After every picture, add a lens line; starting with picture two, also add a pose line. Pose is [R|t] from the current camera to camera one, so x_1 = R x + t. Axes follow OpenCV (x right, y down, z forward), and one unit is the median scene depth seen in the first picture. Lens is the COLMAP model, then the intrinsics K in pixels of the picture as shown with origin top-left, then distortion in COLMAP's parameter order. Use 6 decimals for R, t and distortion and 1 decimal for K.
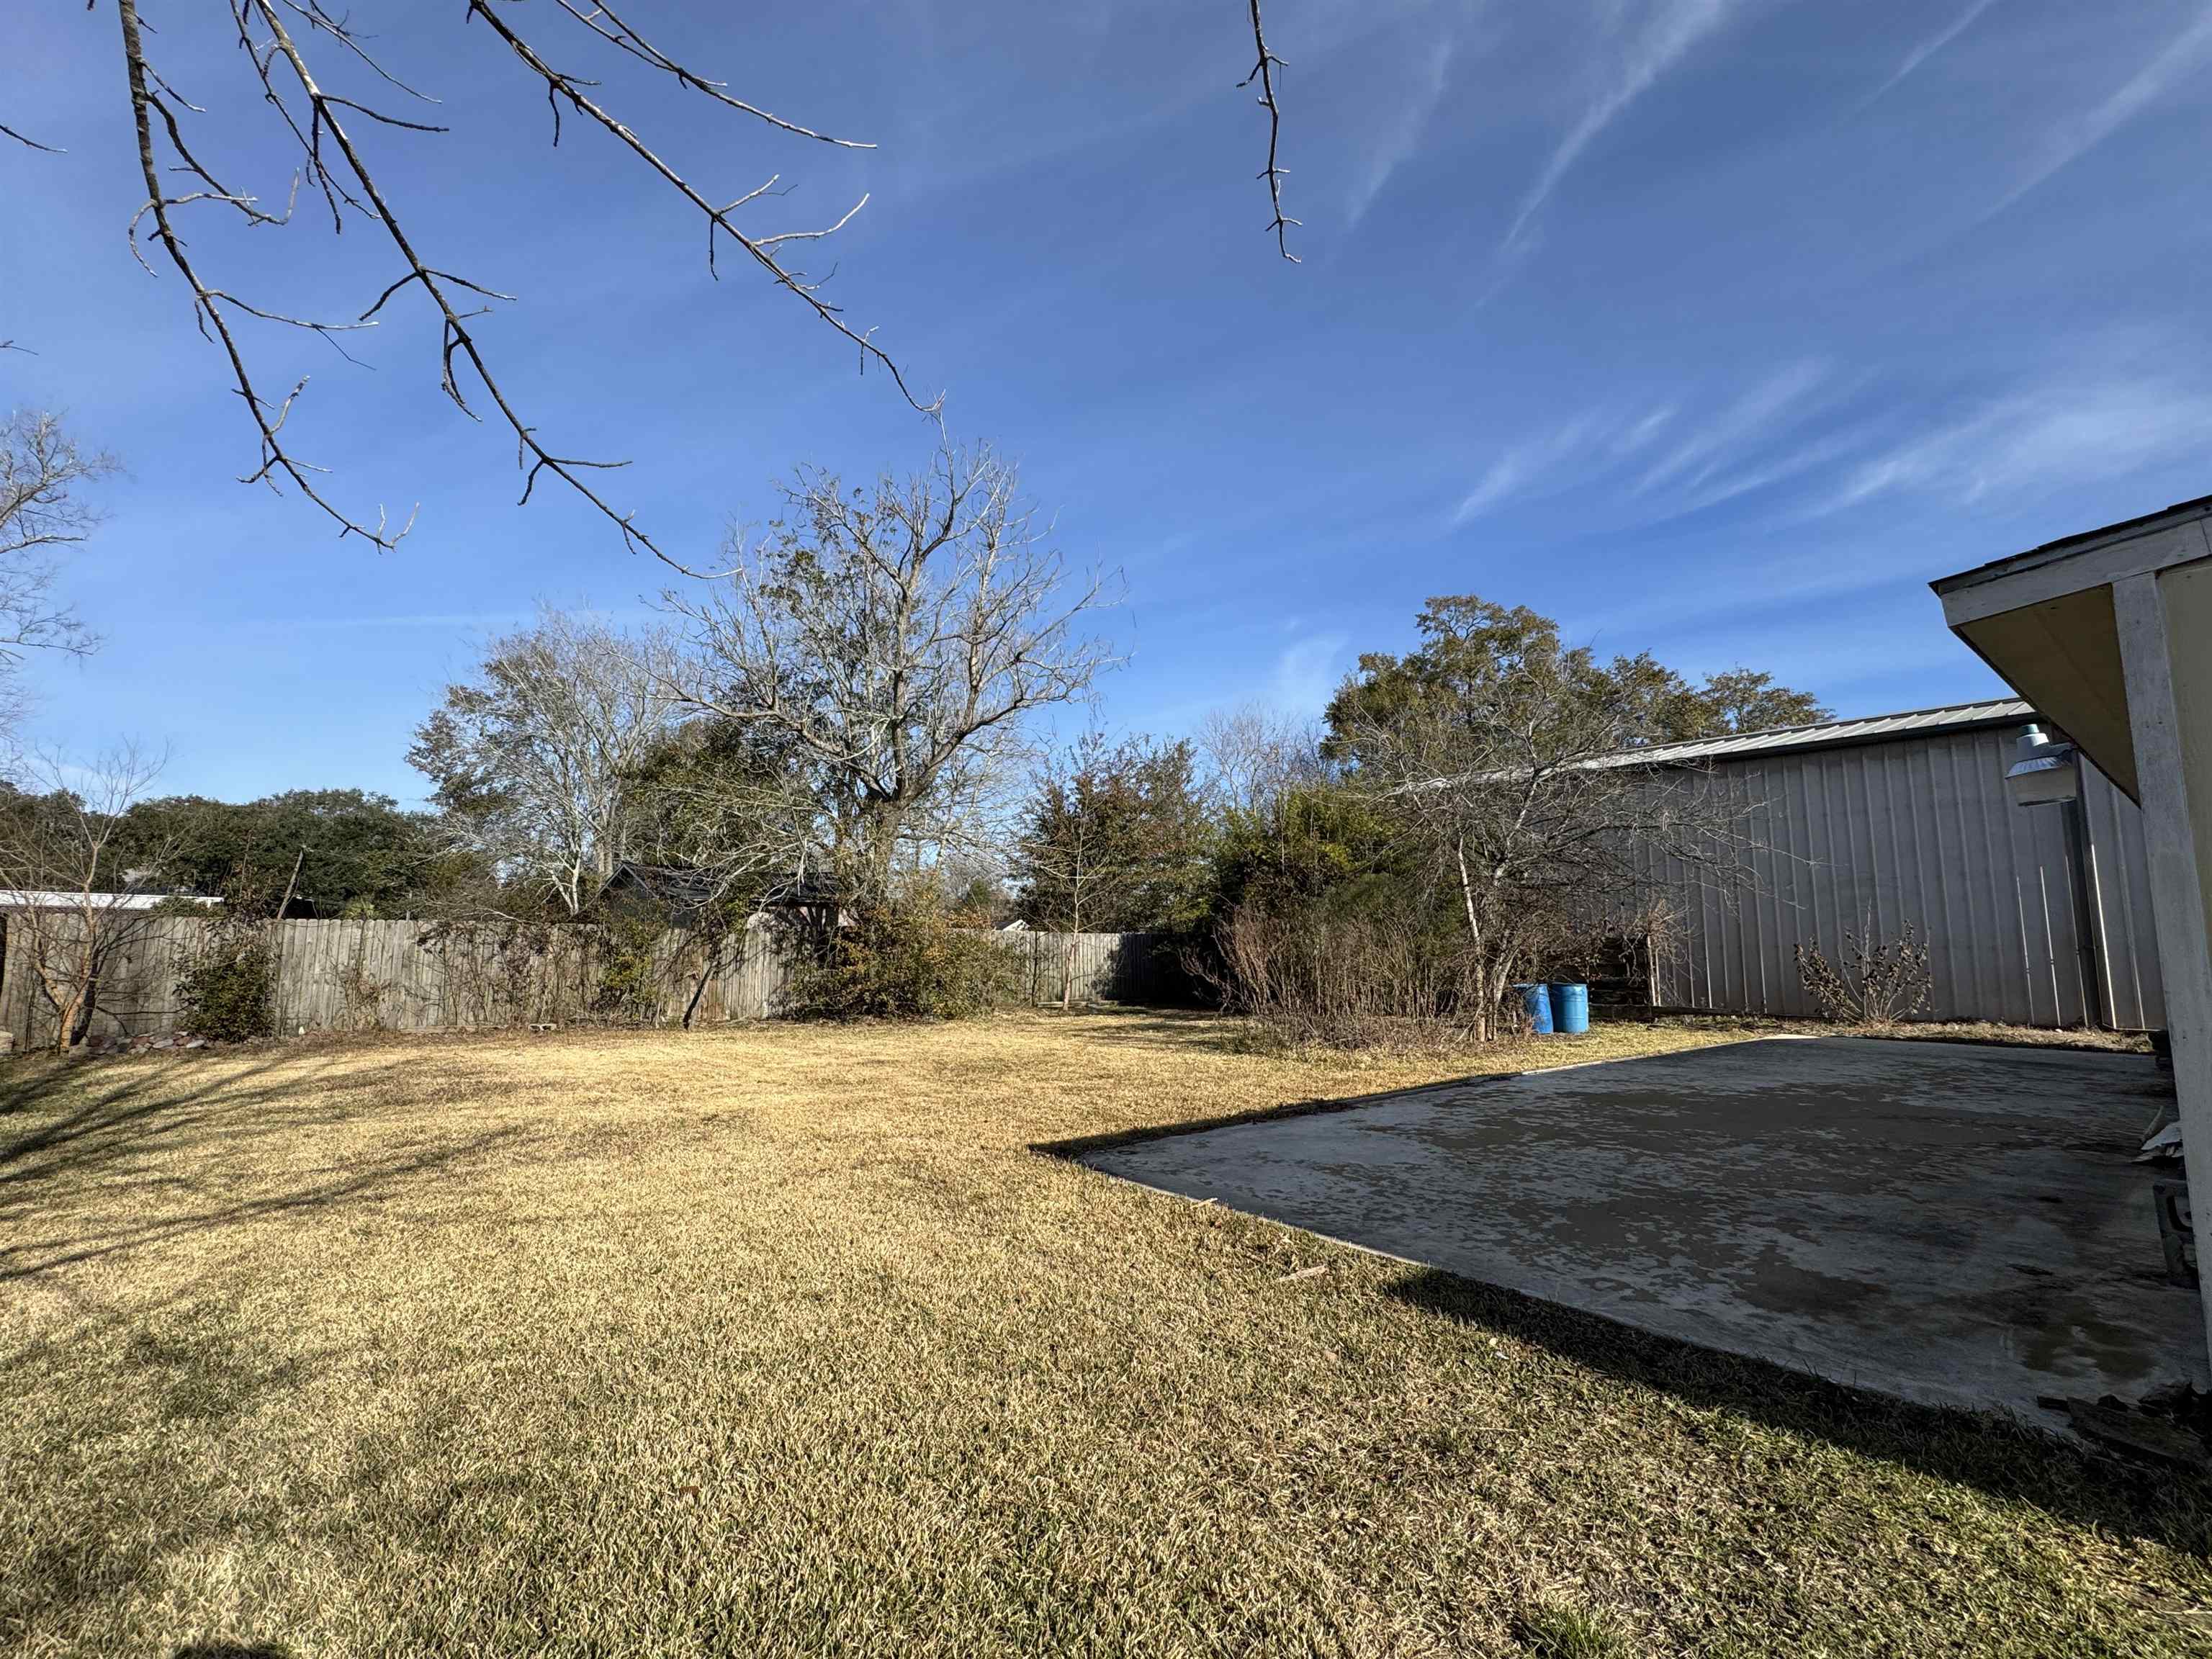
lens RADIAL K [[968.5, 0, 1115.6], [0, 968.5, 833.0], [0, 0, 1]] dist [0.002289, -0.000275]
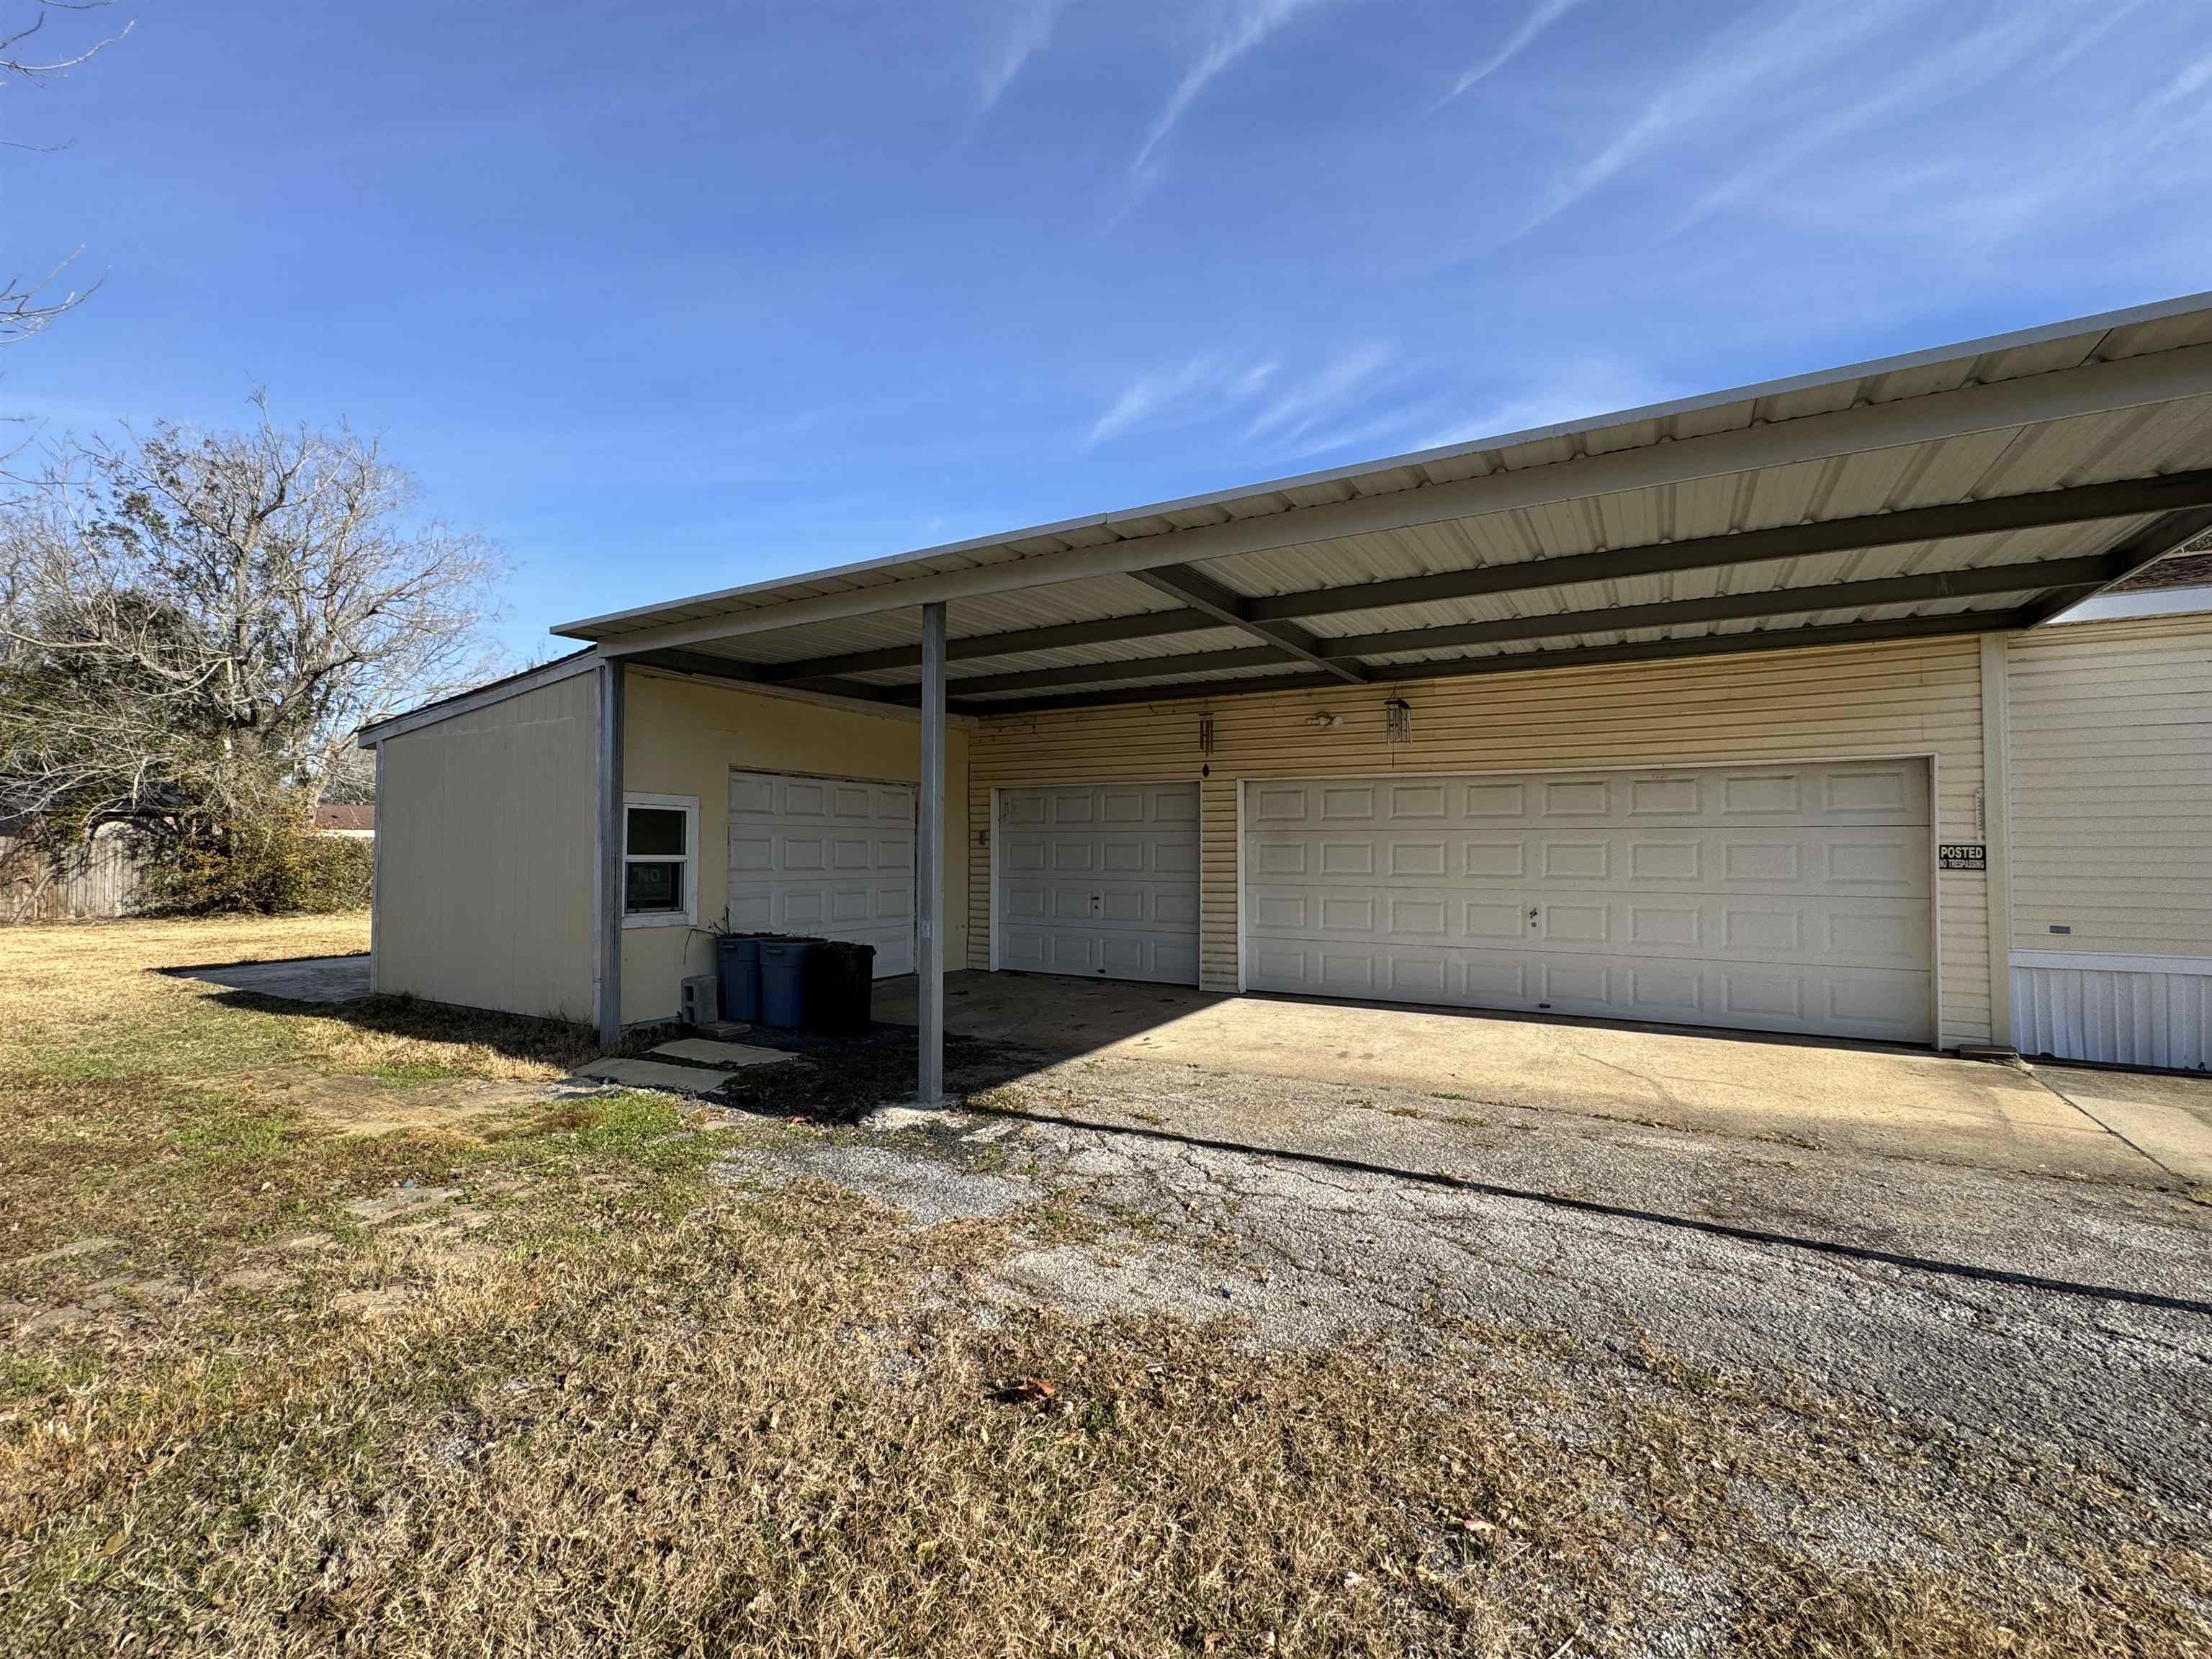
lens RADIAL K [[968.5, 0, 1103.7], [0, 968.5, 861.3], [0, 0, 1]] dist [0.002289, -0.000275]
pose [[0.941869, -0.000210, 0.335979, 0.143431], [-0.043081, 0.991669, 0.121392, -0.025639], [-0.333206, -0.128810, 0.934014, -0.185444]]
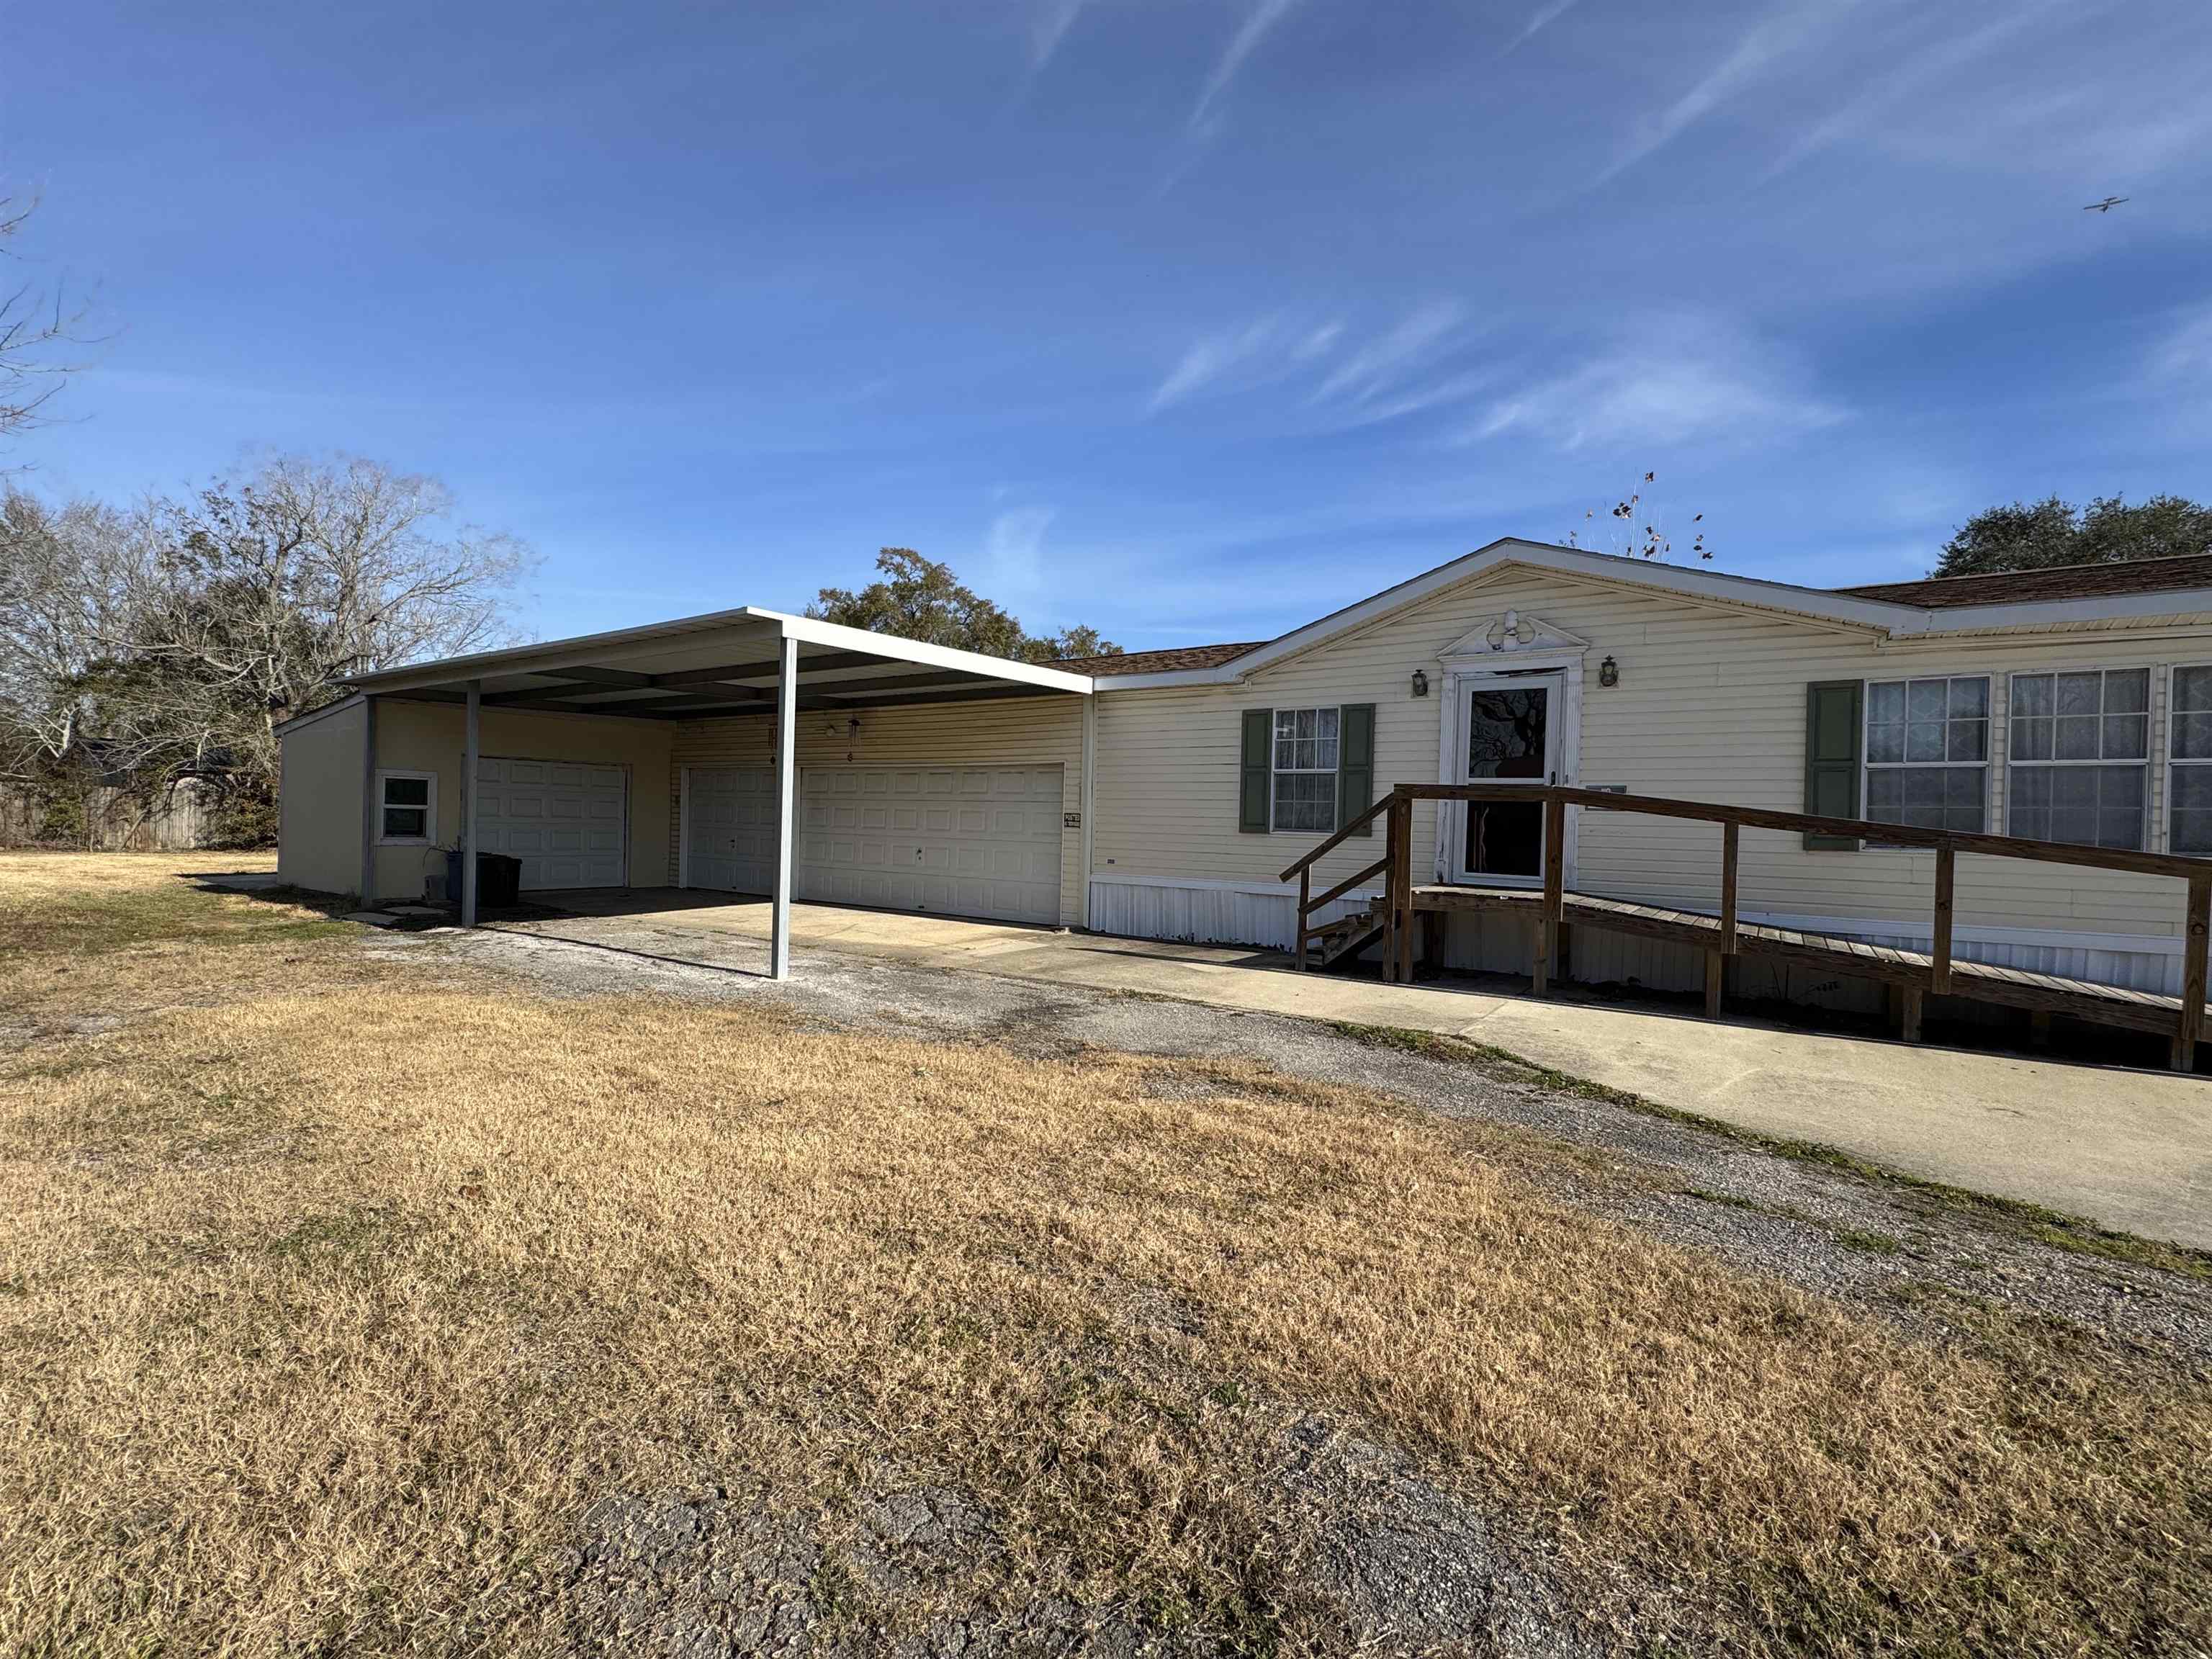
lens RADIAL K [[968.5, 0, 1100.1], [0, 968.5, 887.0], [0, 0, 1]] dist [0.002289, -0.000275]
pose [[0.965328, 0.006668, 0.260956, 0.271693], [-0.055706, 0.981908, 0.180977, -0.046840], [-0.255028, -0.189239, 0.948235, -0.368868]]
